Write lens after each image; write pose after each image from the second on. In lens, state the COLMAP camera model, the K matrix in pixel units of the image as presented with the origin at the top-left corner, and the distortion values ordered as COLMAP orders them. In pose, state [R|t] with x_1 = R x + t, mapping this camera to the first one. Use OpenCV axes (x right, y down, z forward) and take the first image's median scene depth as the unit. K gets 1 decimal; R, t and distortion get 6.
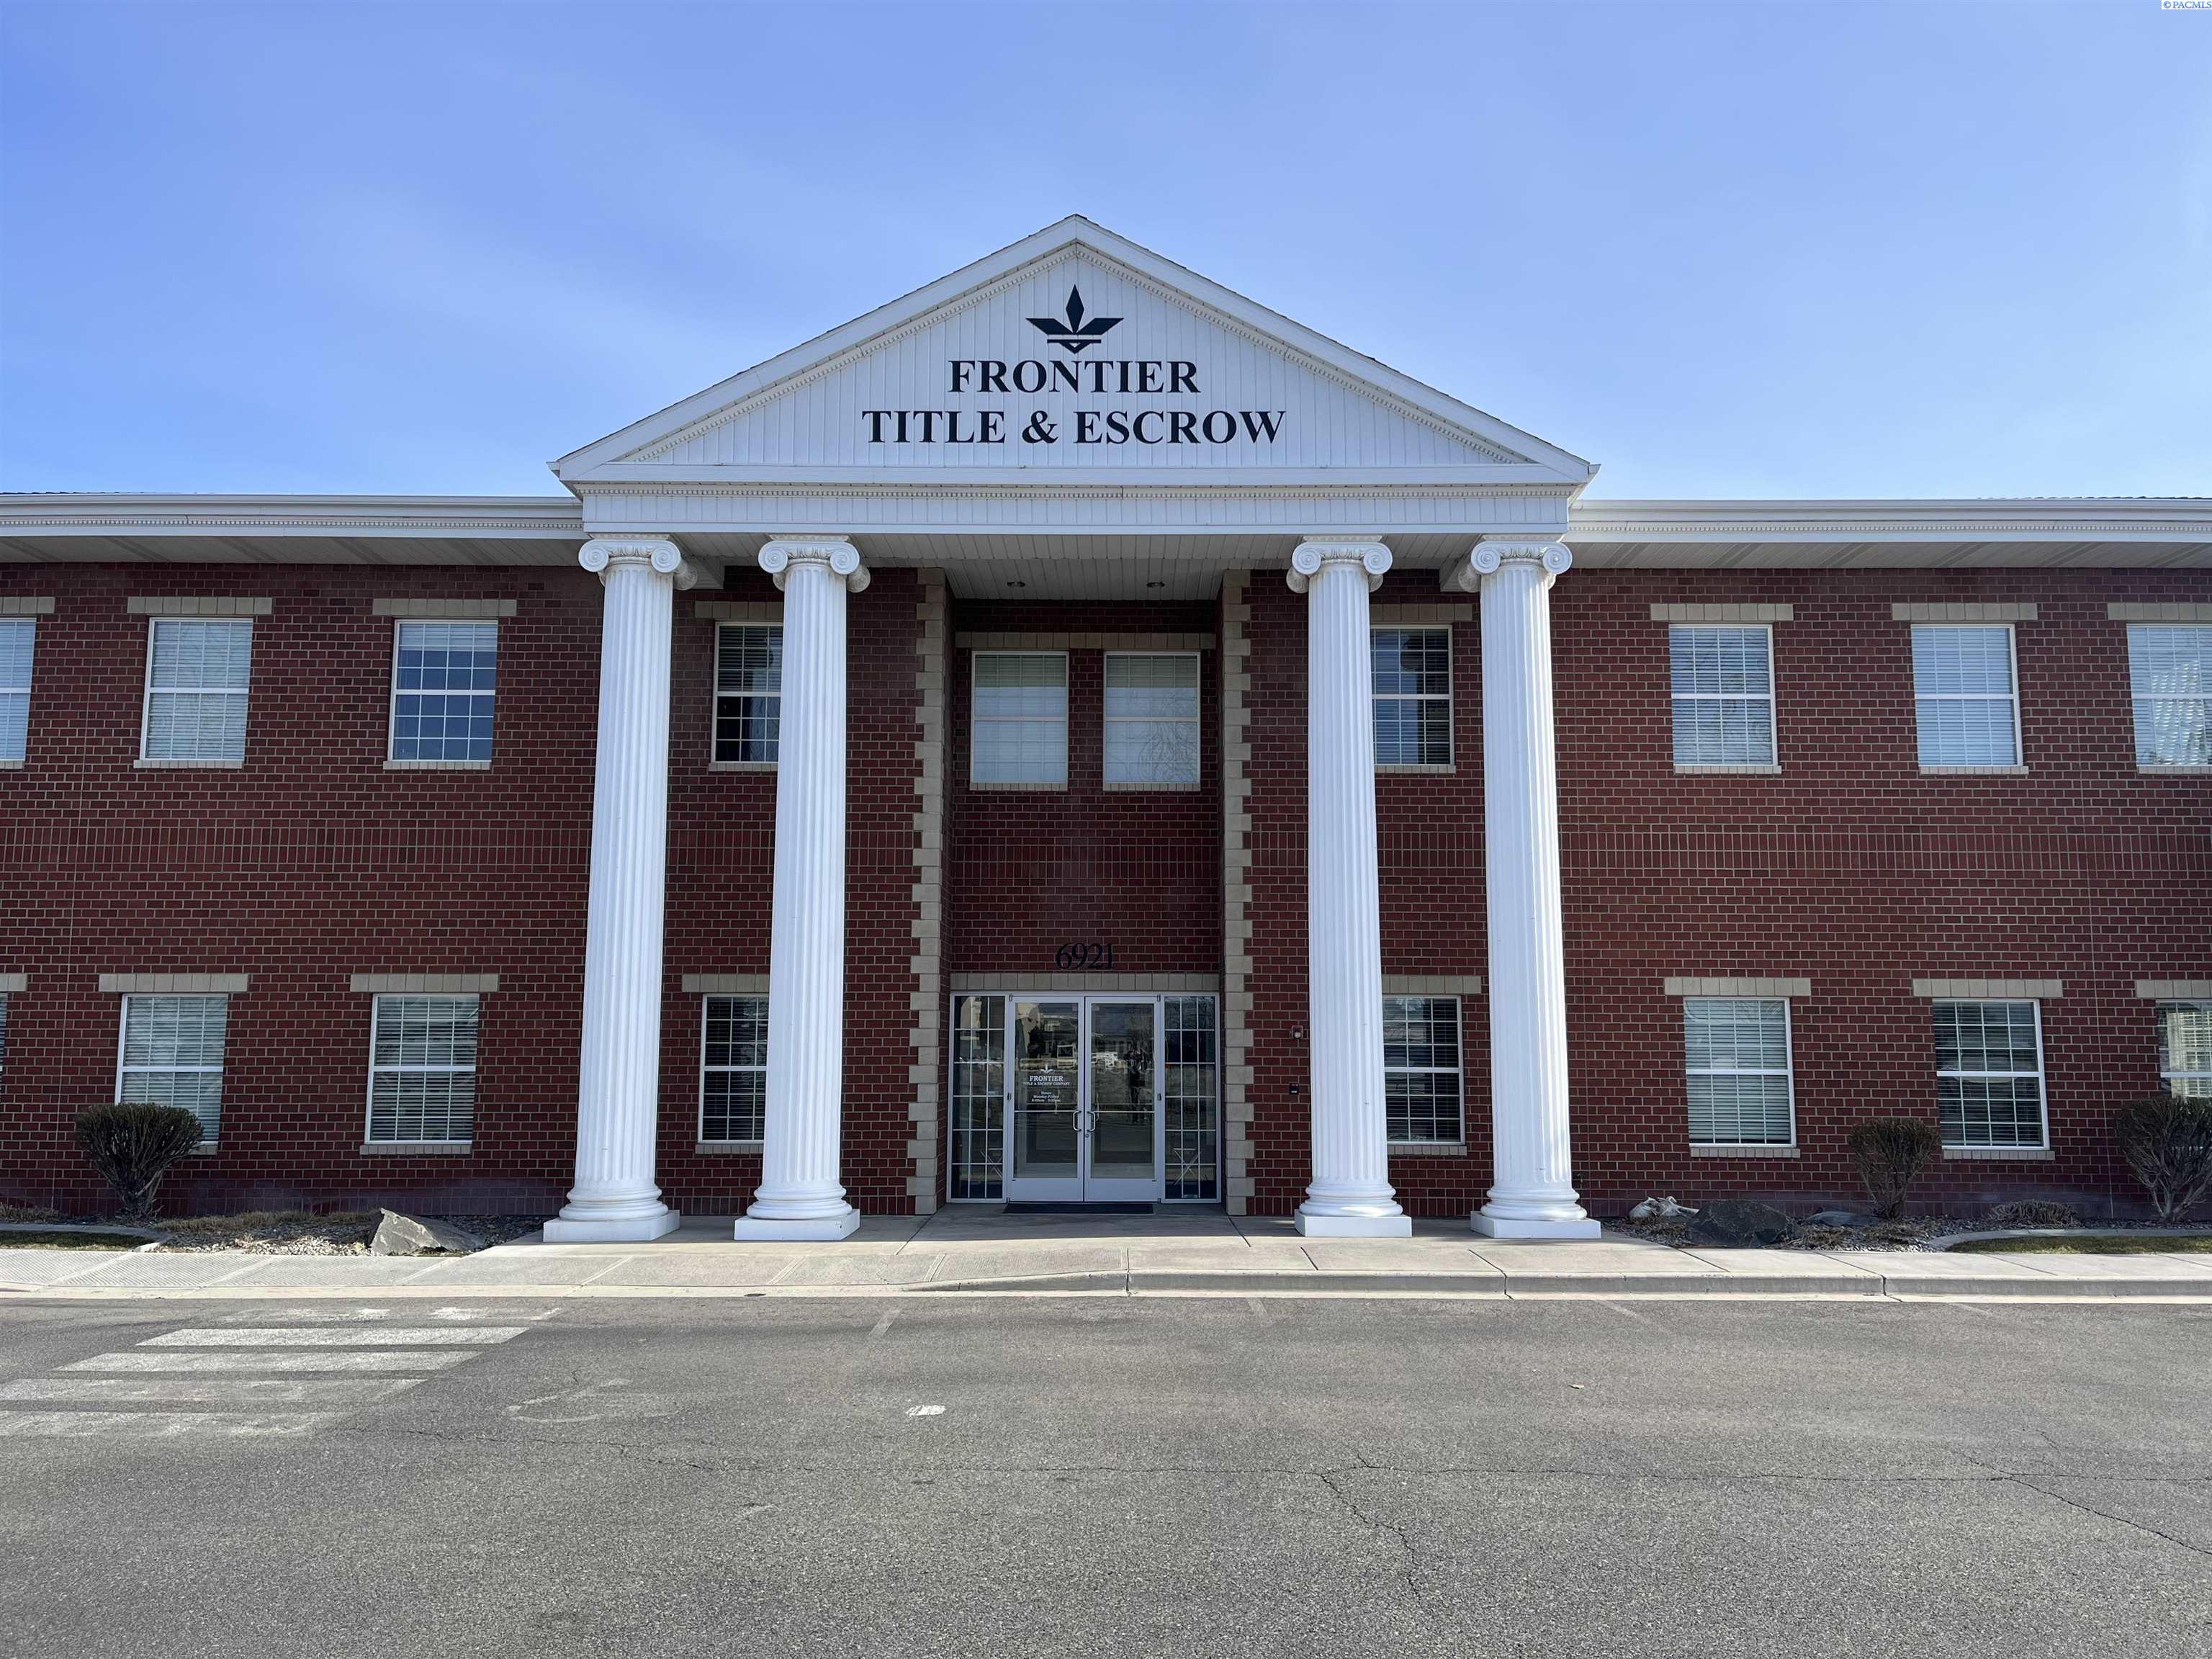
lens RADIAL K [[1717.1, 0, 1106.0], [0, 1717.1, 829.5], [0, 0, 1]] dist [0.005428, 0.001400]
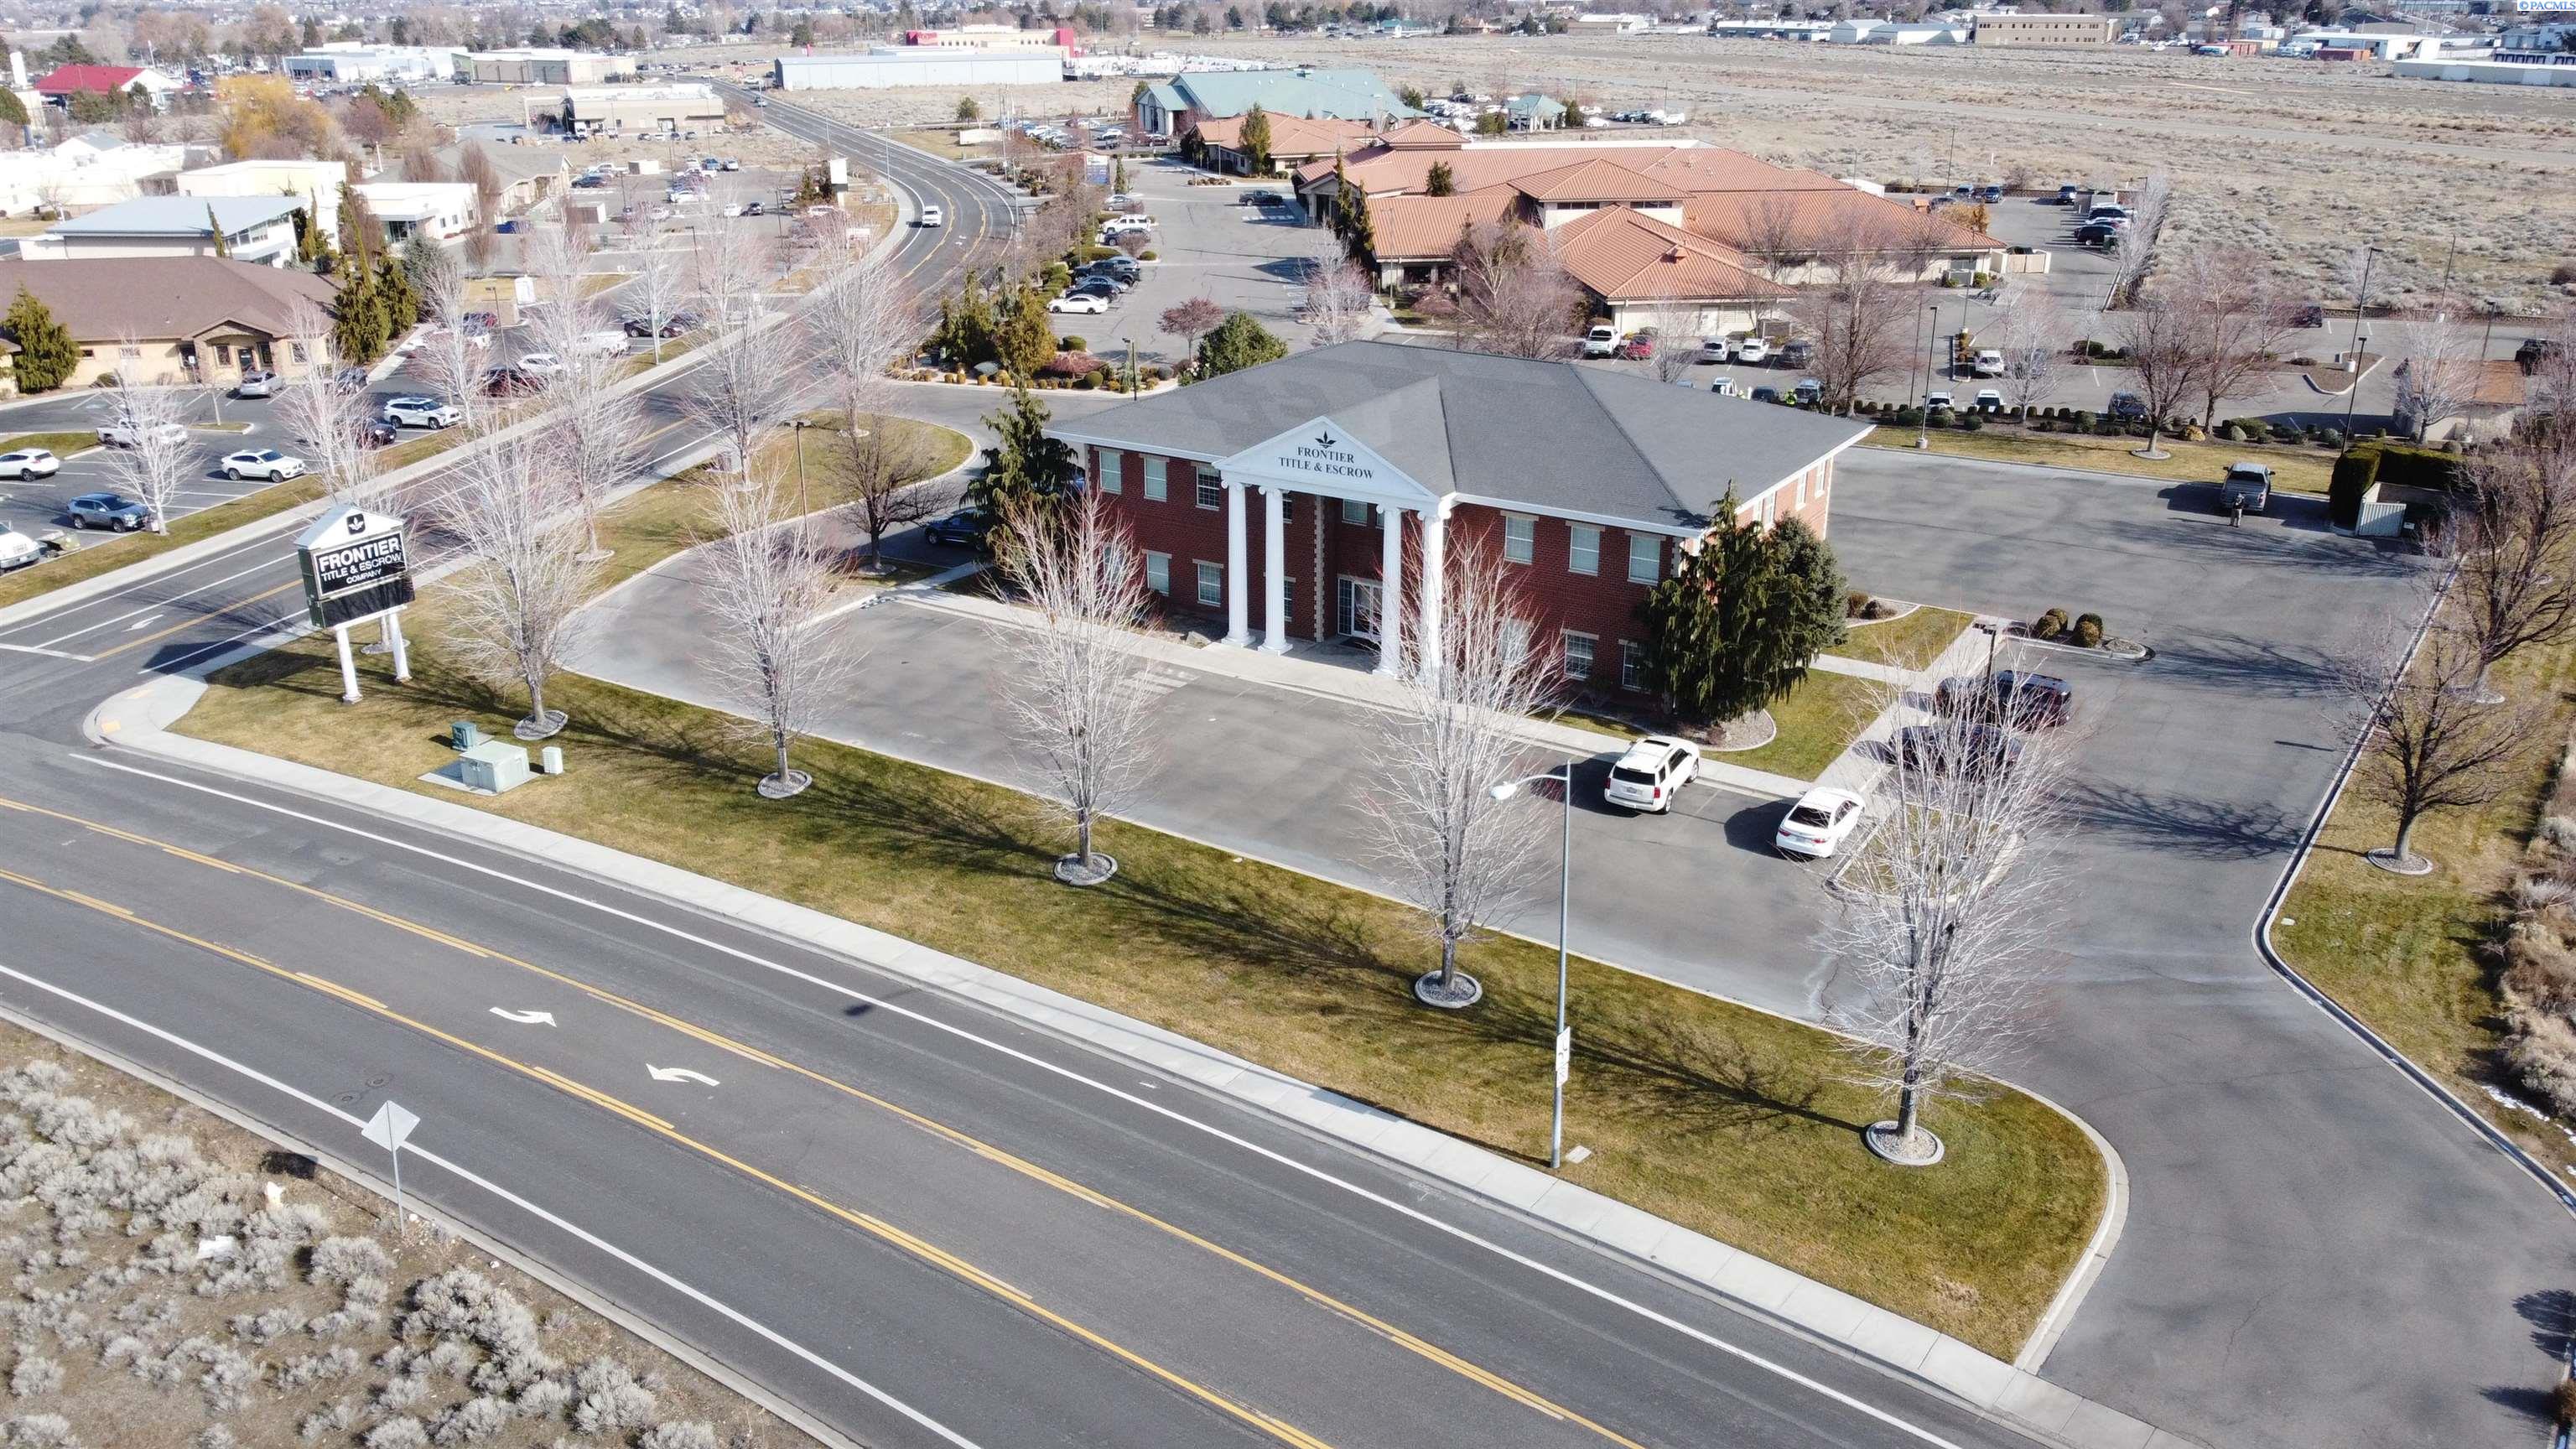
lens RADIAL K [[1962.5, 0, 1270.1], [0, 1962.5, 682.2], [0, 0, 1]] dist [0.010490, -0.007491]
pose [[0.838764, 0.182157, -0.513122, 2.190714], [0.076978, 0.893245, 0.442931, -1.741609], [0.539027, -0.411014, 0.735199, -2.455808]]
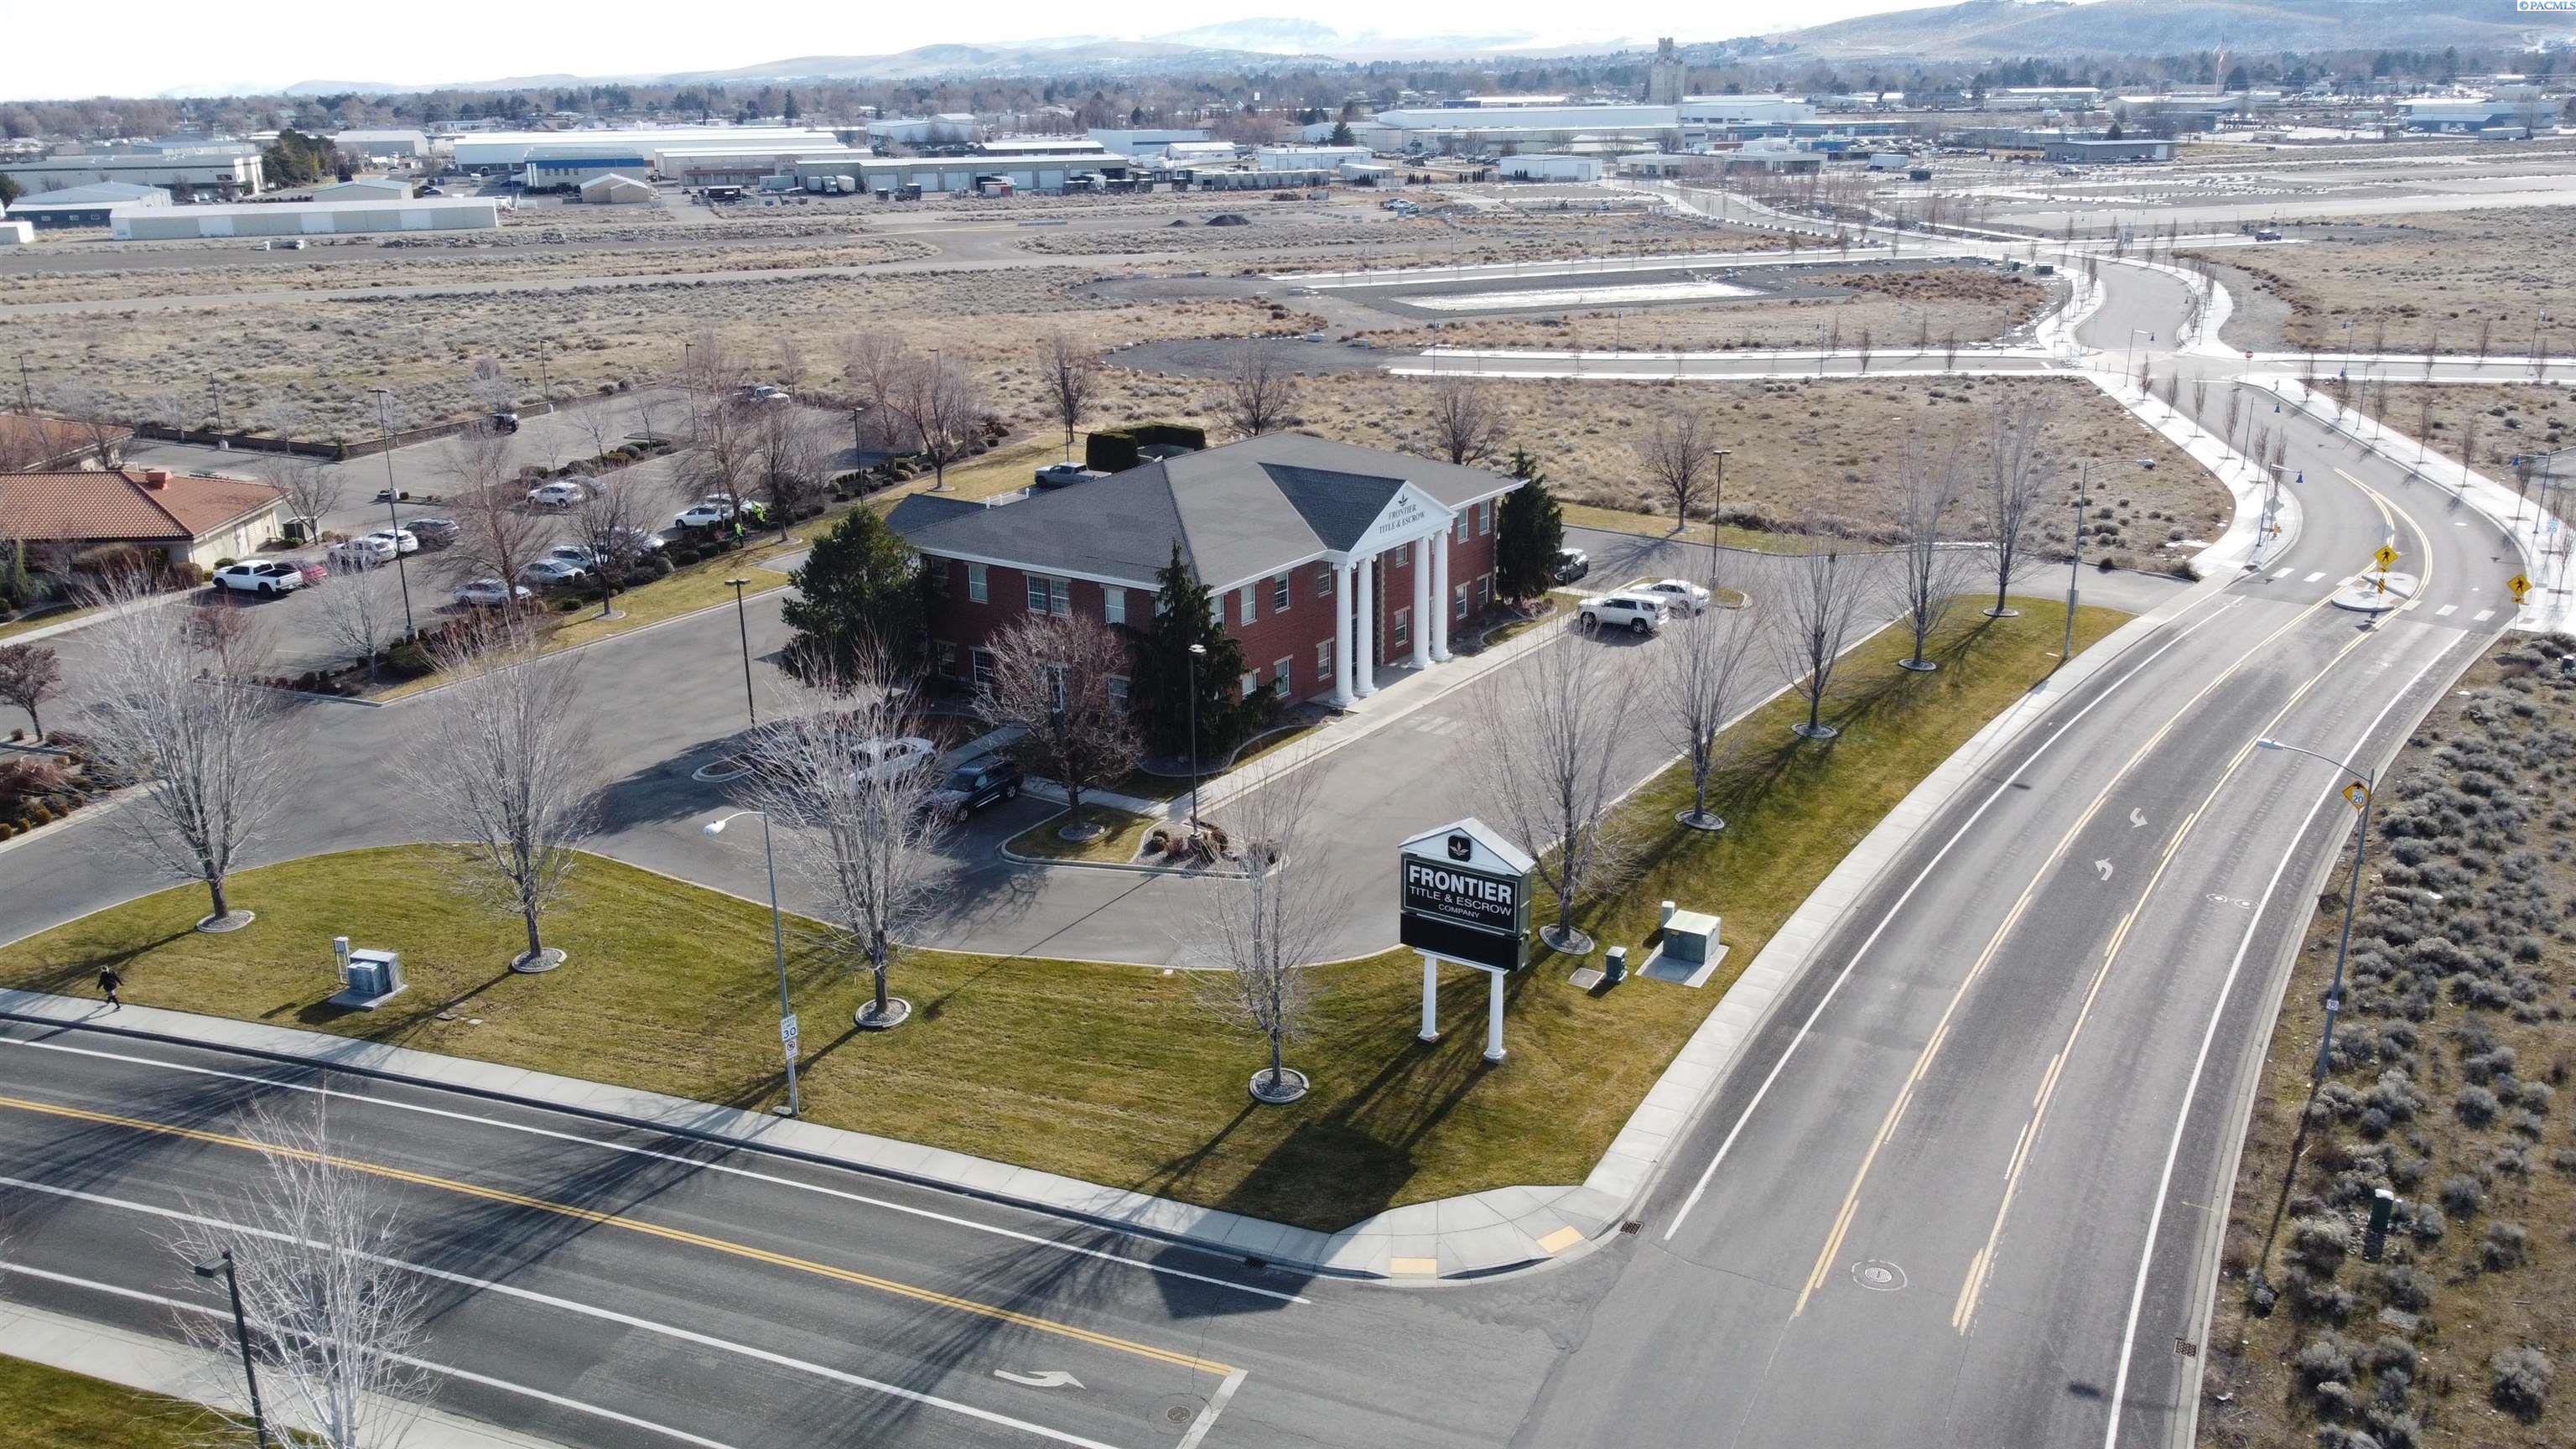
lens RADIAL K [[1962.5, 0, 1270.1], [0, 1962.5, 682.2], [0, 0, 1]] dist [0.010490, -0.007491]
pose [[0.567772, -0.248524, 0.784774, -4.650190], [-0.093744, 0.927616, 0.361582, -1.772350], [-0.817831, -0.278864, 0.503376, -1.591096]]
